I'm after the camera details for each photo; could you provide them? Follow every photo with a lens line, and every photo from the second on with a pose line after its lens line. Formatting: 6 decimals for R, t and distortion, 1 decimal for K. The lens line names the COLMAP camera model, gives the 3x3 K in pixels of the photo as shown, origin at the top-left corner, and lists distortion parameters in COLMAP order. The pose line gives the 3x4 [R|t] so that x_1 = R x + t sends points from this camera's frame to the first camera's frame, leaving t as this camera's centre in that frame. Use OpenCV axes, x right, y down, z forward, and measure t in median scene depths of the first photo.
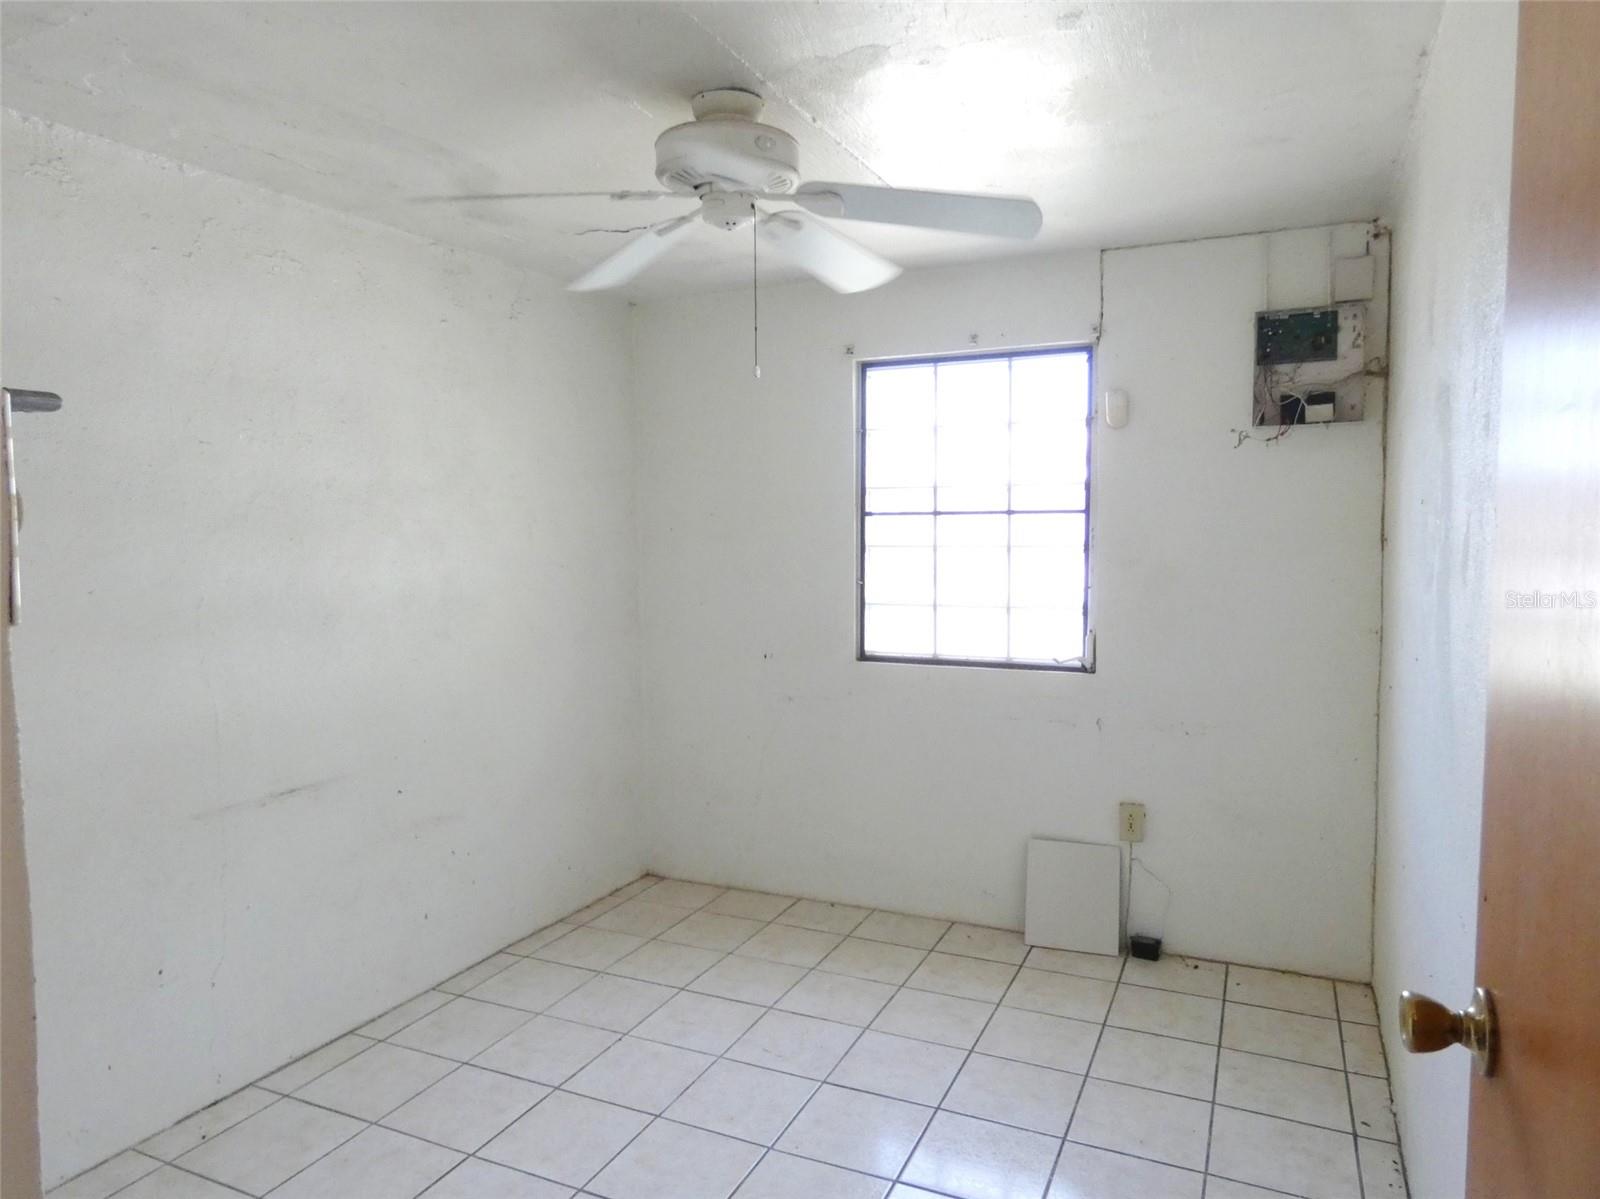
lens RADIAL K [[964.3, 0, 798.2], [0, 964.3, 601.1], [0, 0, 1]] dist [-0.003862, 0.001073]
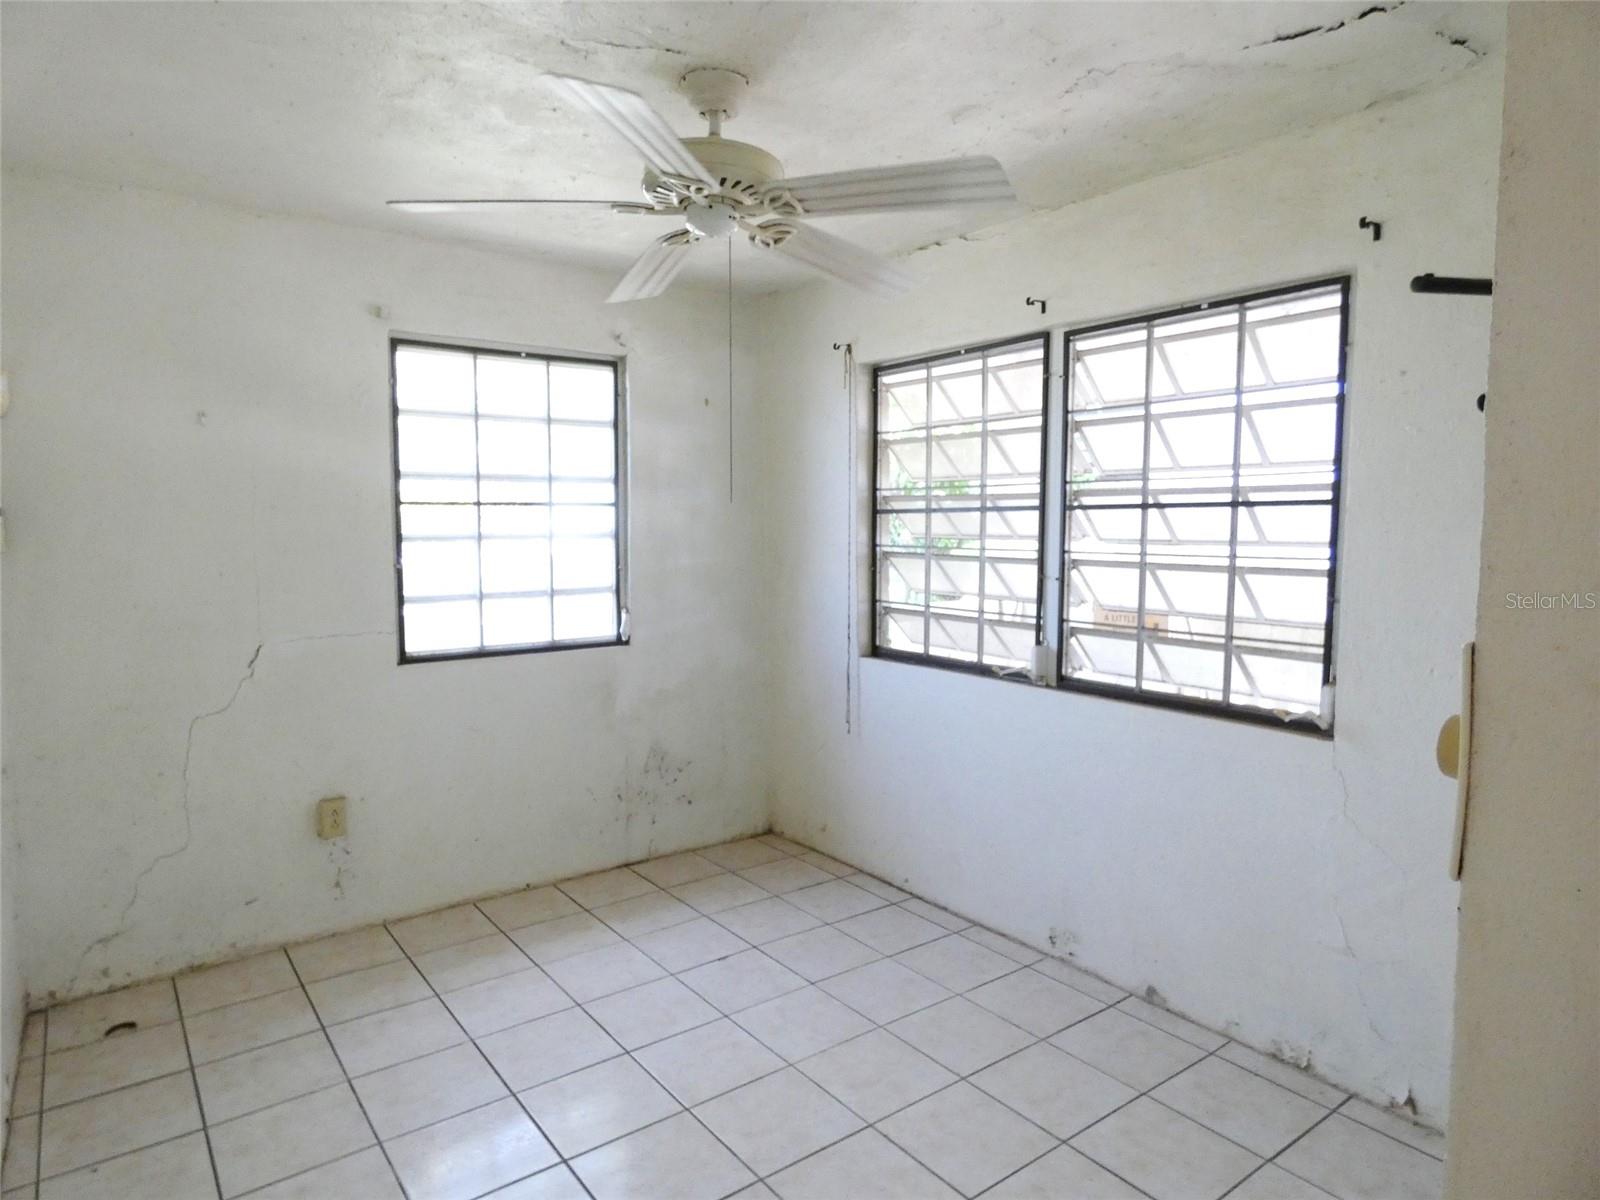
lens RADIAL K [[964.3, 0, 798.2], [0, 964.3, 601.6], [0, 0, 1]] dist [-0.003862, 0.001073]
pose [[0.497971, -0.073392, 0.864083, -0.551536], [0.060279, 0.996932, 0.049937, -0.020619], [-0.865096, 0.027219, 0.500867, 0.215548]]
